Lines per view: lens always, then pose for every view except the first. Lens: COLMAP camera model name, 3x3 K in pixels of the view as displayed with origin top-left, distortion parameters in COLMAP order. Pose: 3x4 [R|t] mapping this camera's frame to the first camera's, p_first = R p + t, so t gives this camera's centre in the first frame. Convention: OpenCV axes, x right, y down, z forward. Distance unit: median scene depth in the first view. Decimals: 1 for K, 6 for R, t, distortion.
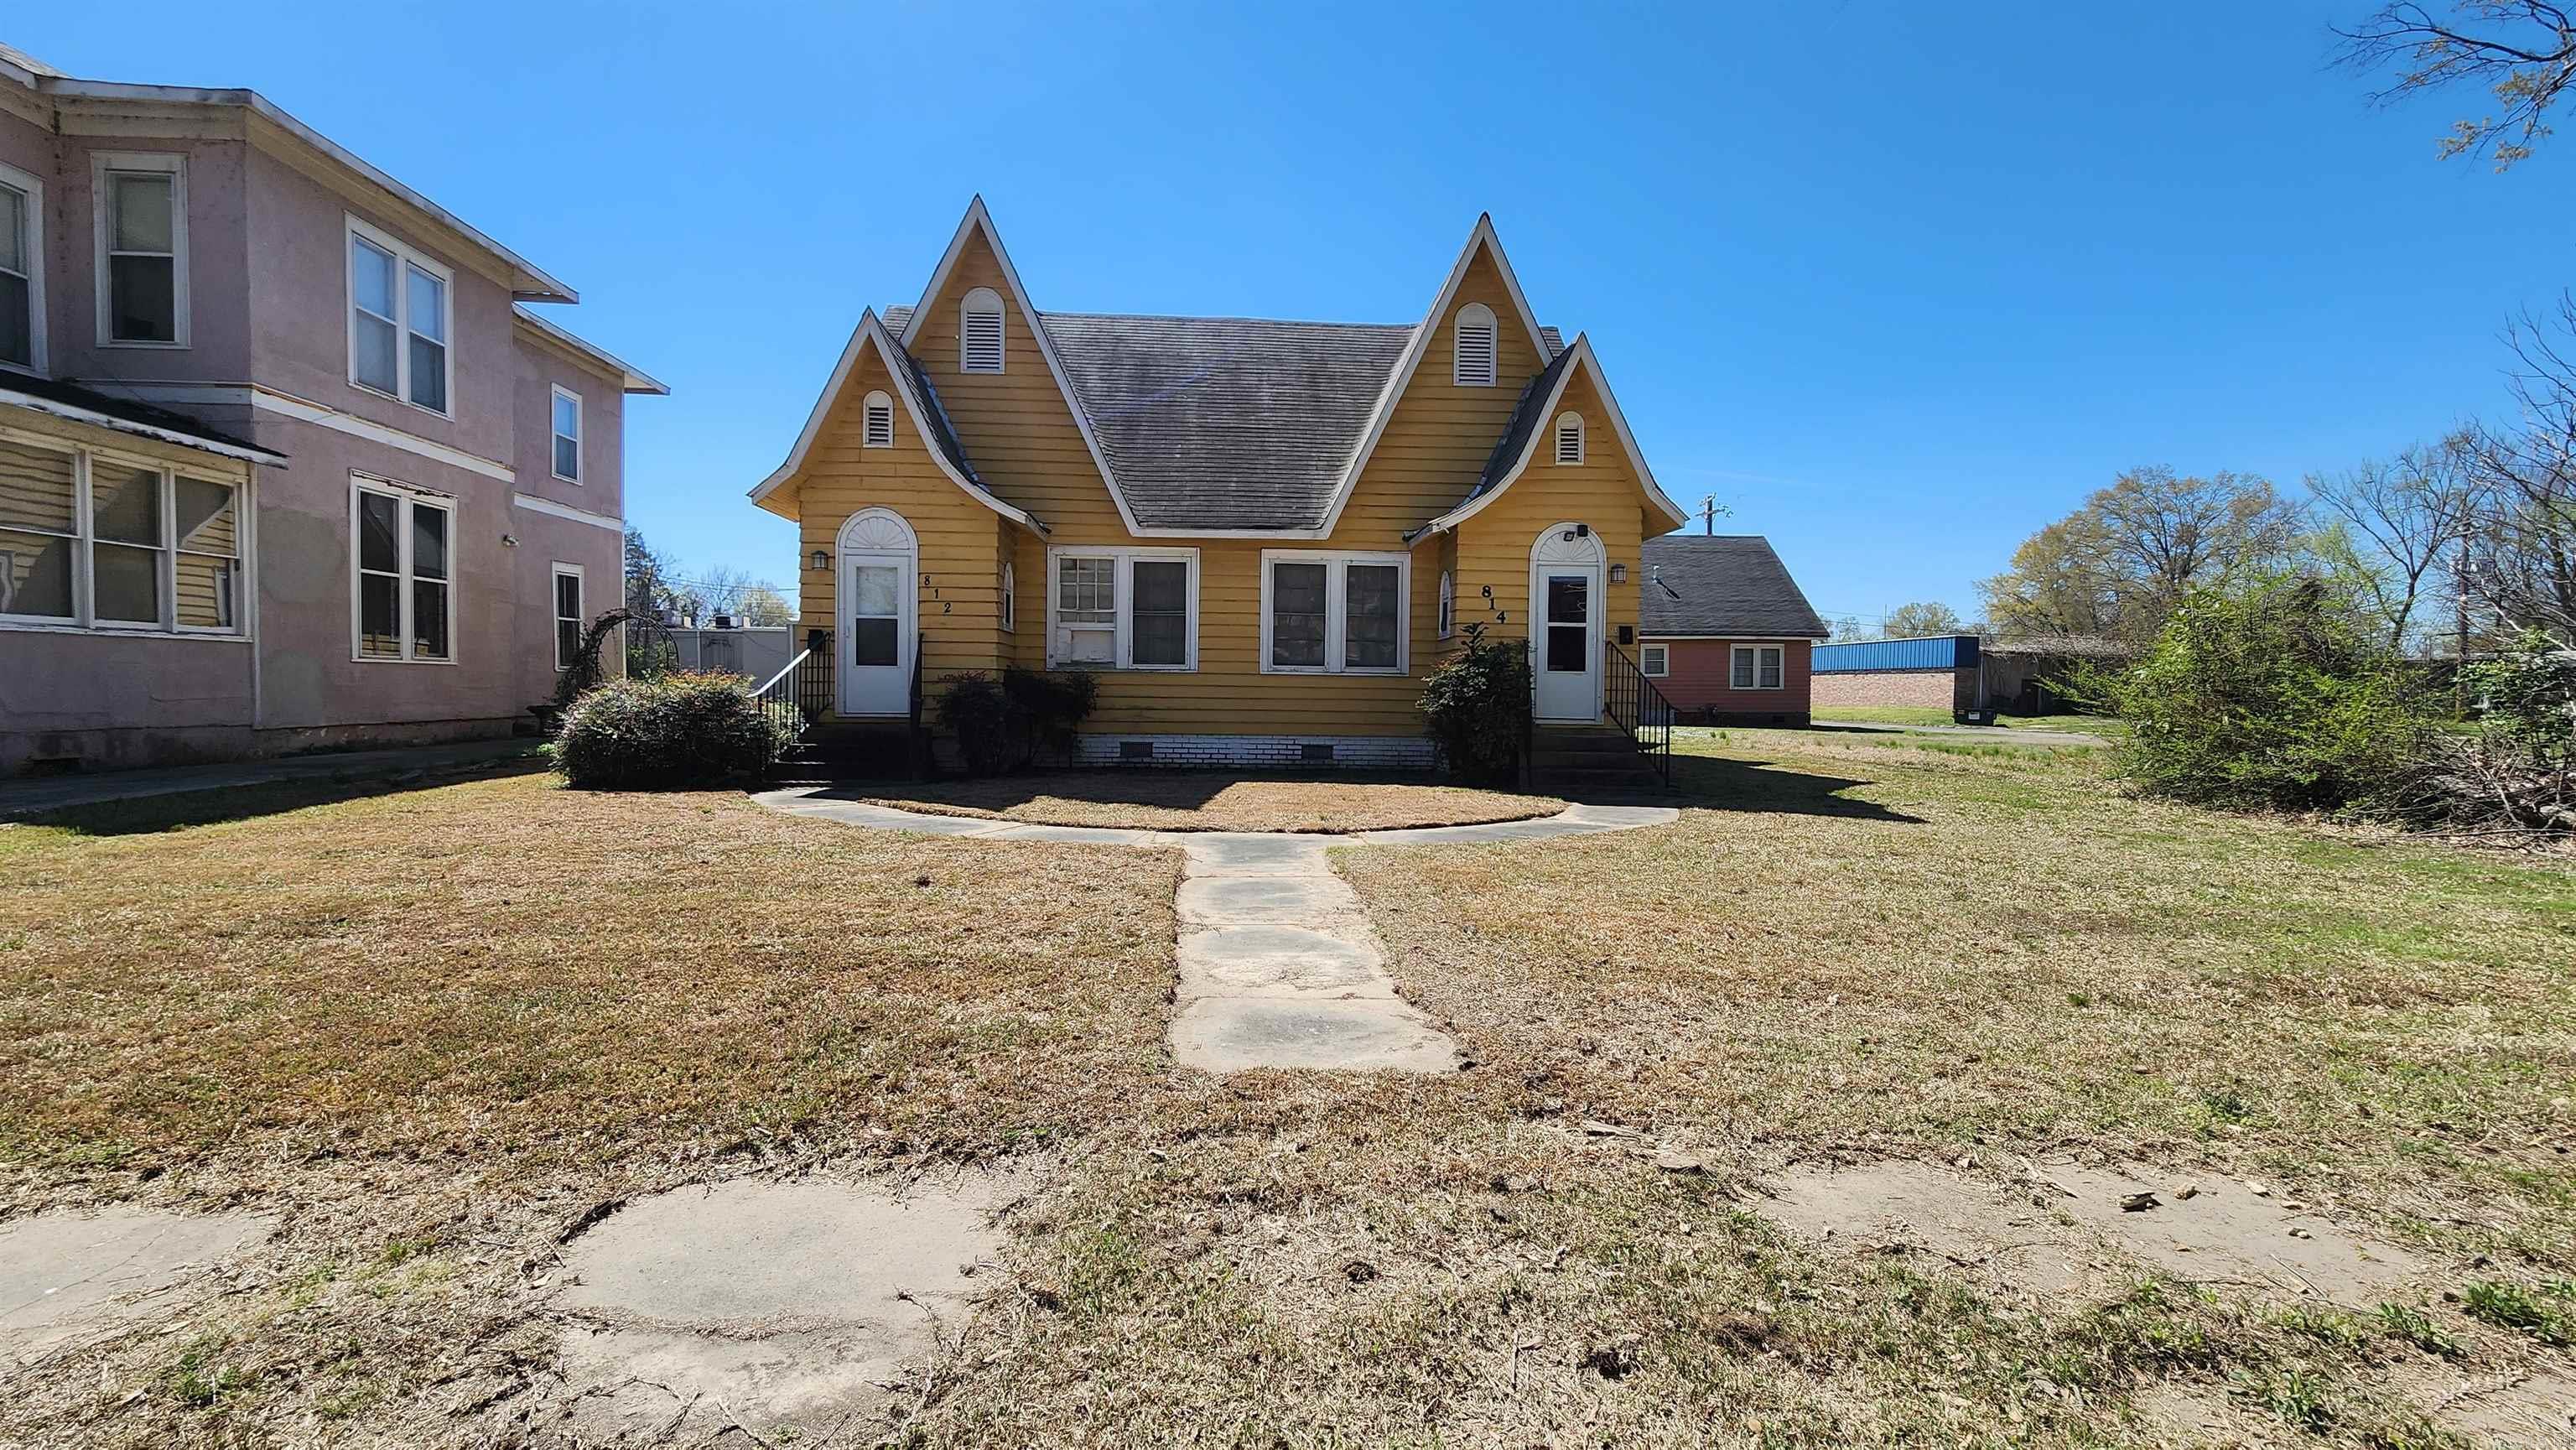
lens RADIAL K [[1054.0, 0, 1280.1], [0, 1054.0, 727.1], [0, 0, 1]] dist [-0.000952, 0.000183]
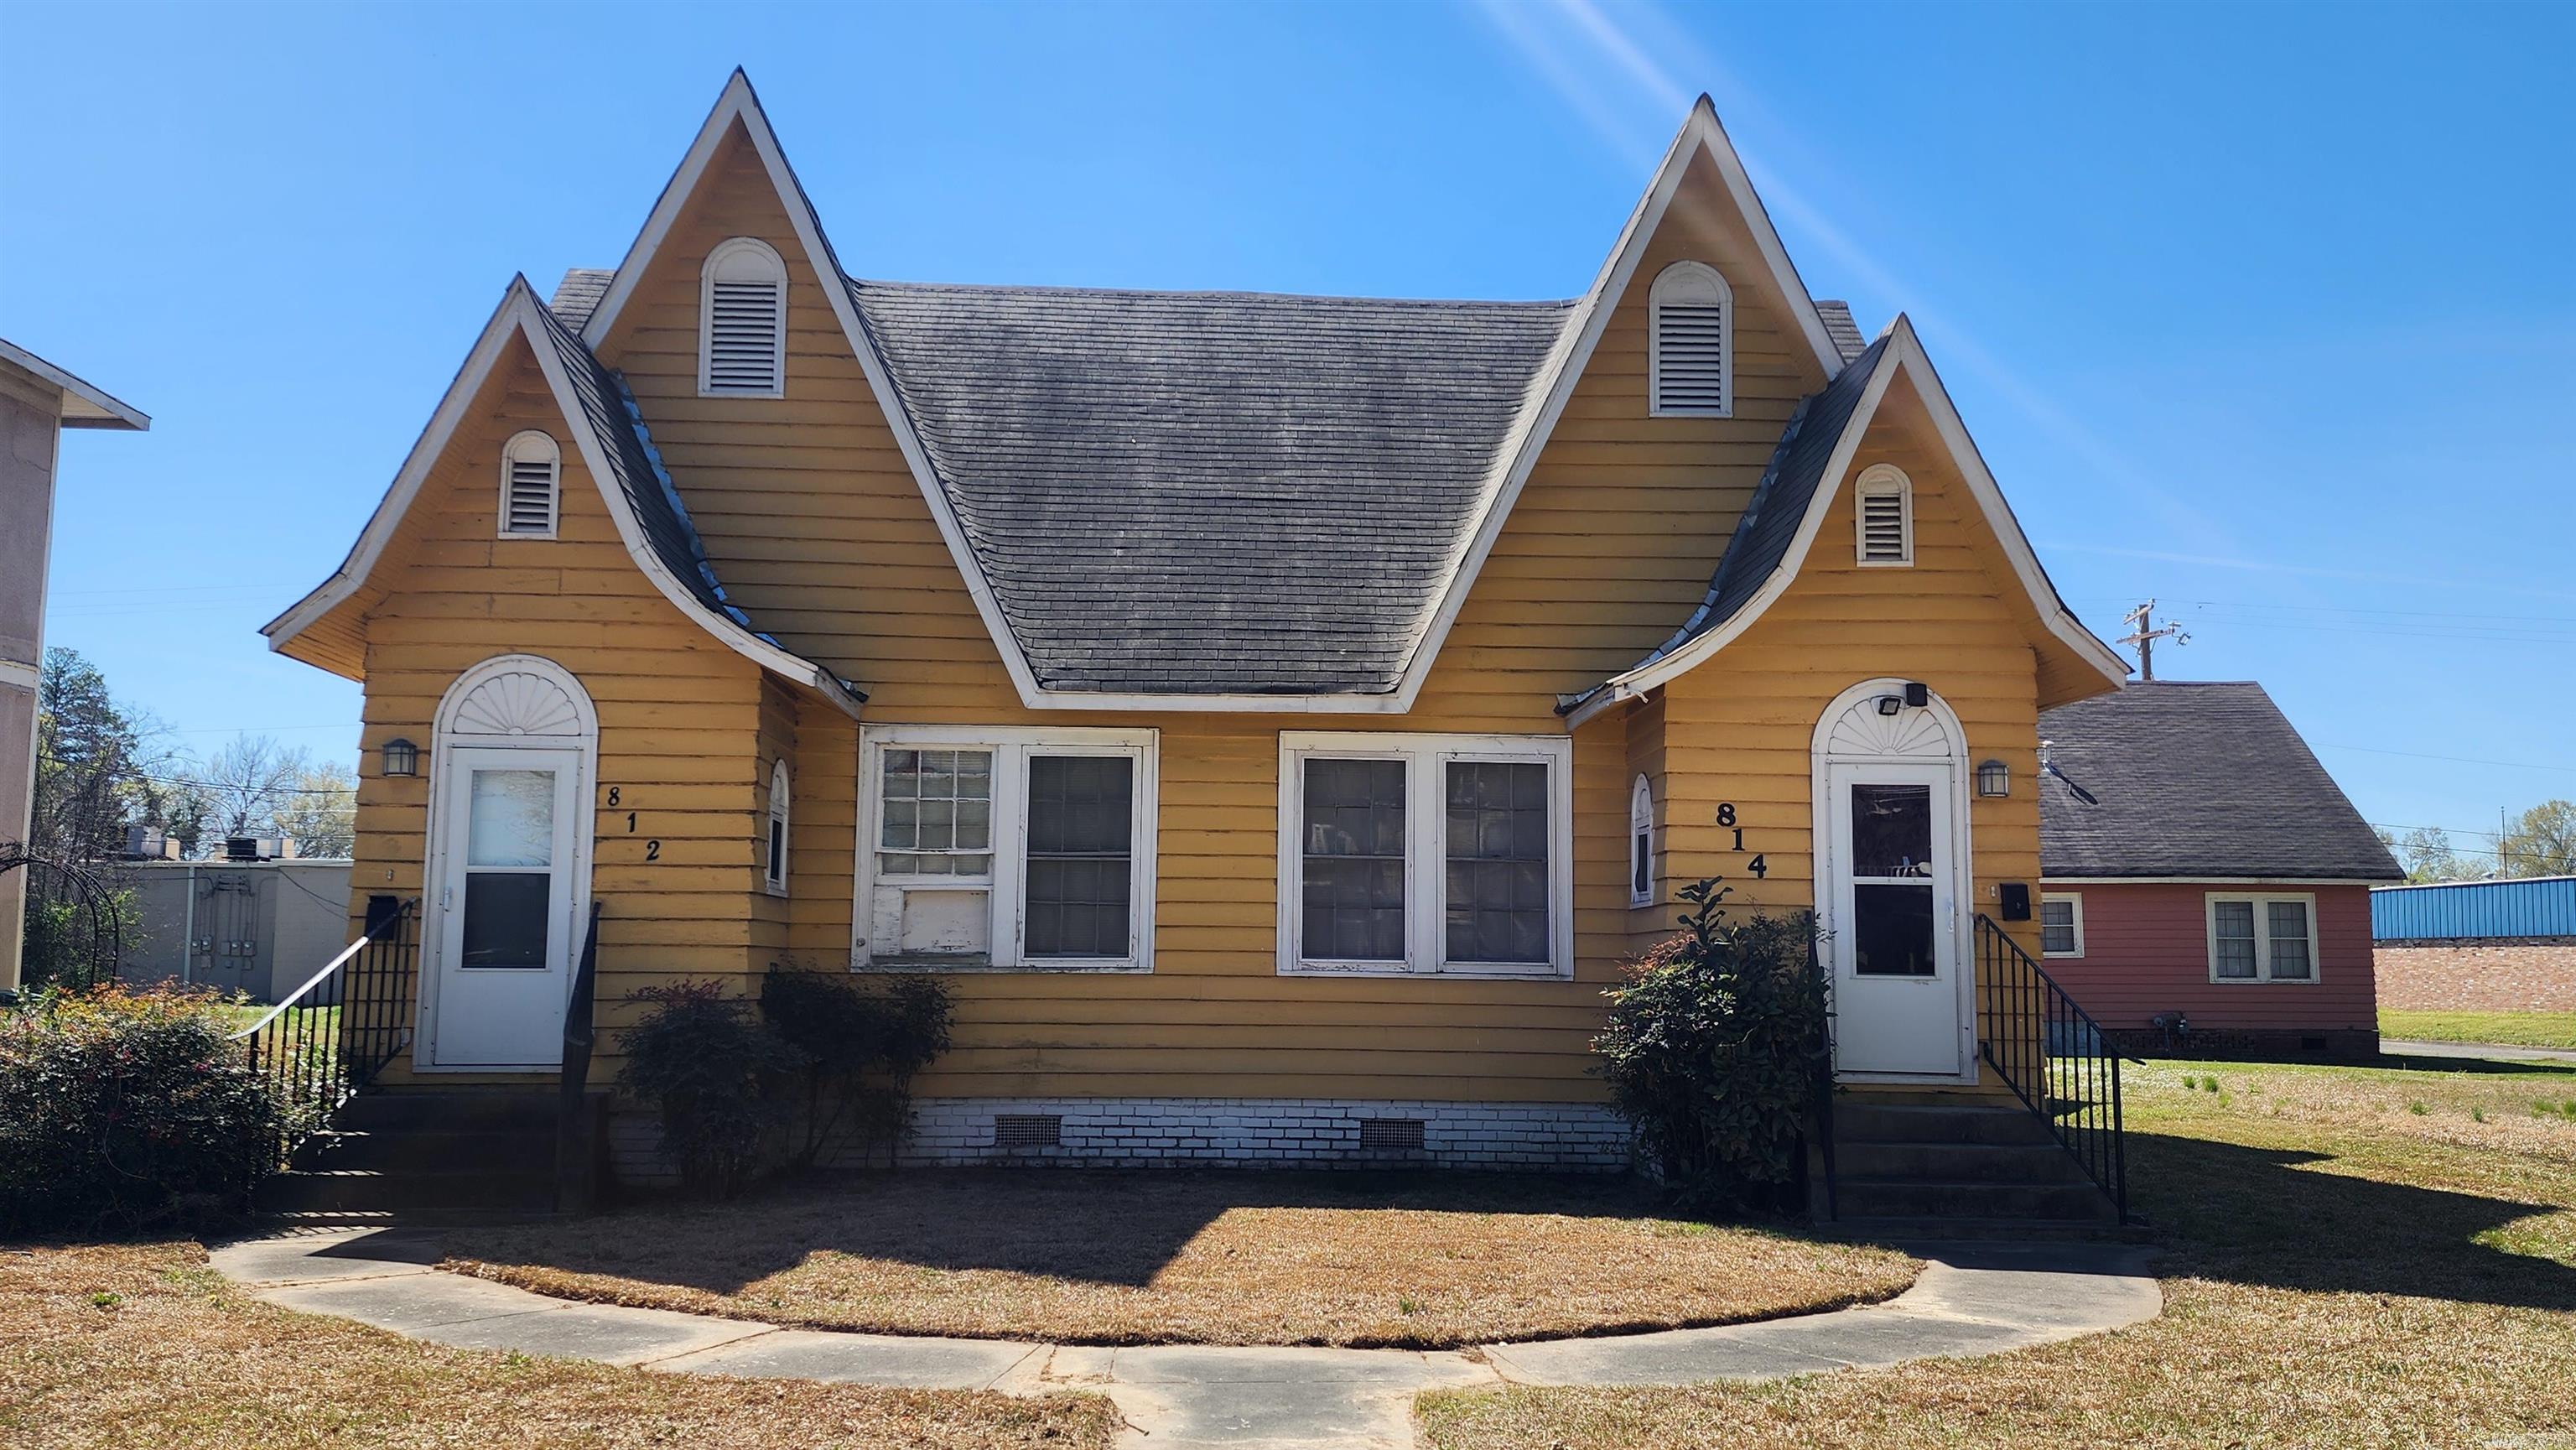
lens RADIAL K [[1852.0, 0, 1295.7], [0, 1852.0, 726.2], [0, 0, 1]] dist [0.073012, -0.036885]
pose [[0.999905, -0.003401, -0.013359, 0.002424], [0.001663, 0.991773, -0.128001, -0.057274], [0.013684, 0.127967, 0.991684, 0.113365]]
